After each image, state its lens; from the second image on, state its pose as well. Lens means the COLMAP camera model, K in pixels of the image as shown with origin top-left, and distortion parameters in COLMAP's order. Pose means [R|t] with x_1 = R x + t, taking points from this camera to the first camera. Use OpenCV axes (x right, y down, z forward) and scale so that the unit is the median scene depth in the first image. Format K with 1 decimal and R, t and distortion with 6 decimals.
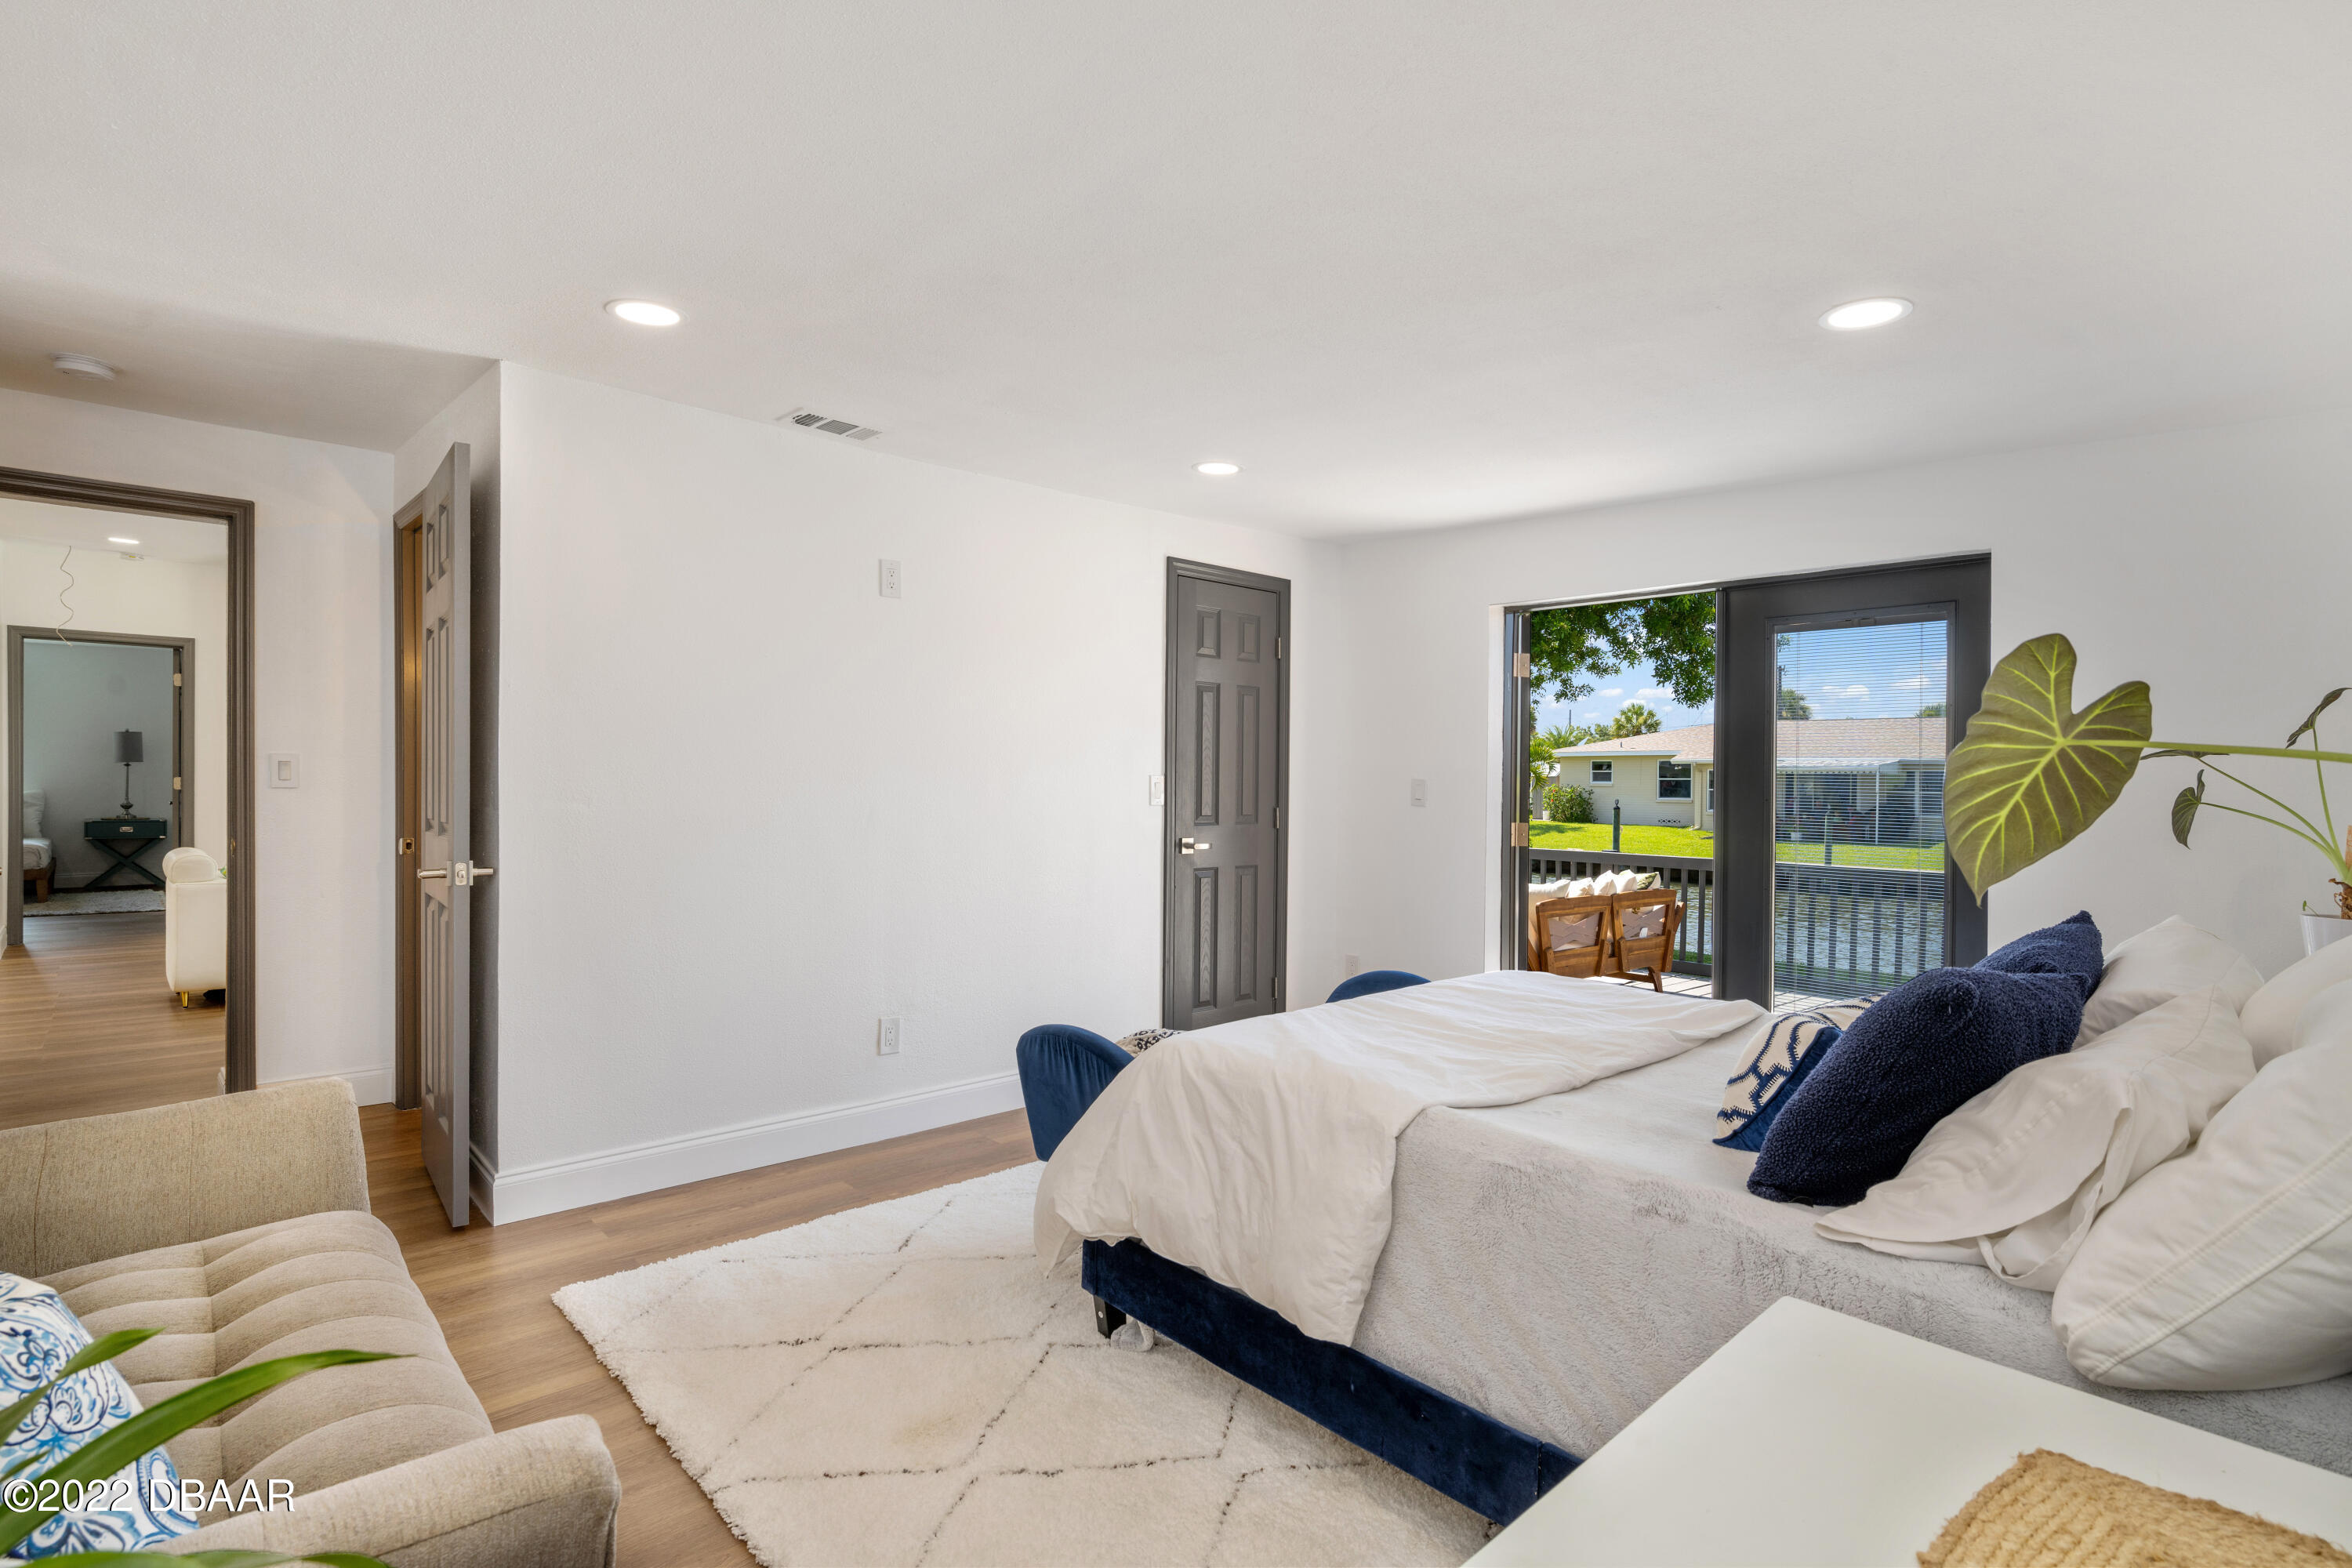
lens RADIAL K [[1120.0, 0, 1185.5], [0, 1120.0, 785.6], [0, 0, 1]] dist [-0.003397, -0.000459]
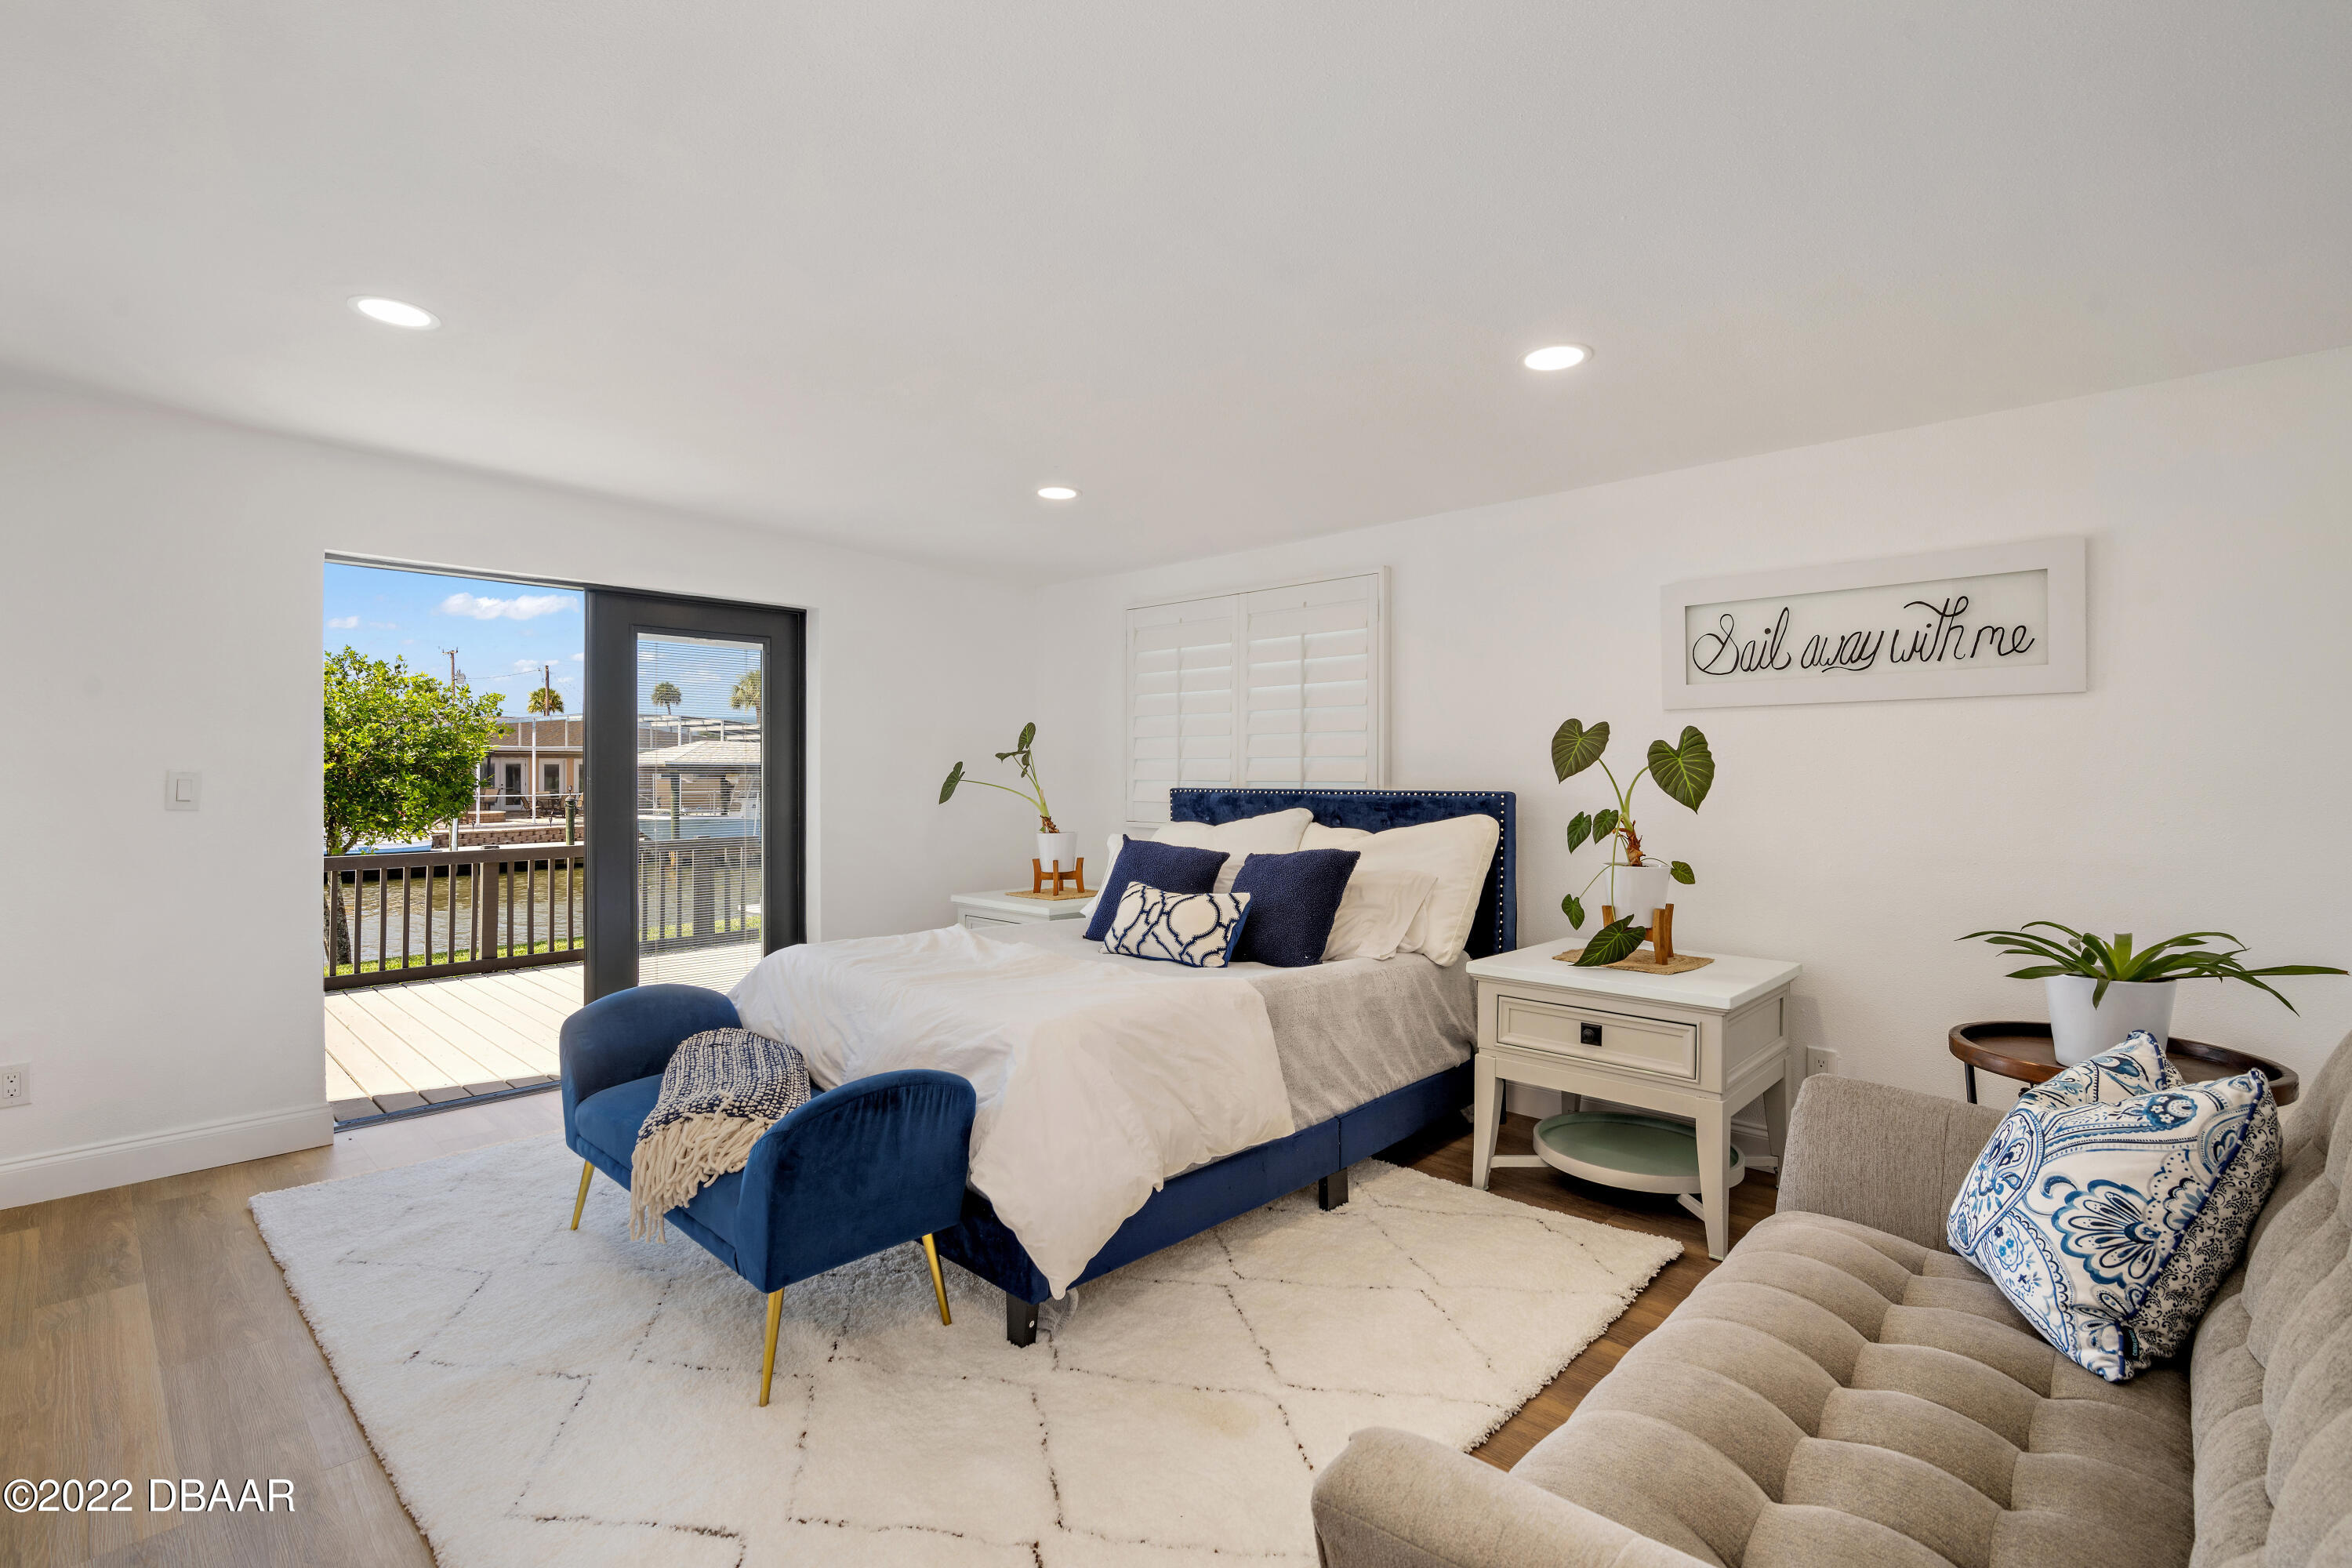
lens RADIAL K [[1075.2, 0, 1175.2], [0, 1075.2, 774.5], [0, 0, 1]] dist [0.002040, 0.000102]
pose [[-0.069908, -0.015184, 0.997438, -1.081629], [0.005328, 0.999864, 0.015594, -0.023249], [-0.997539, 0.006405, -0.069818, 1.004902]]
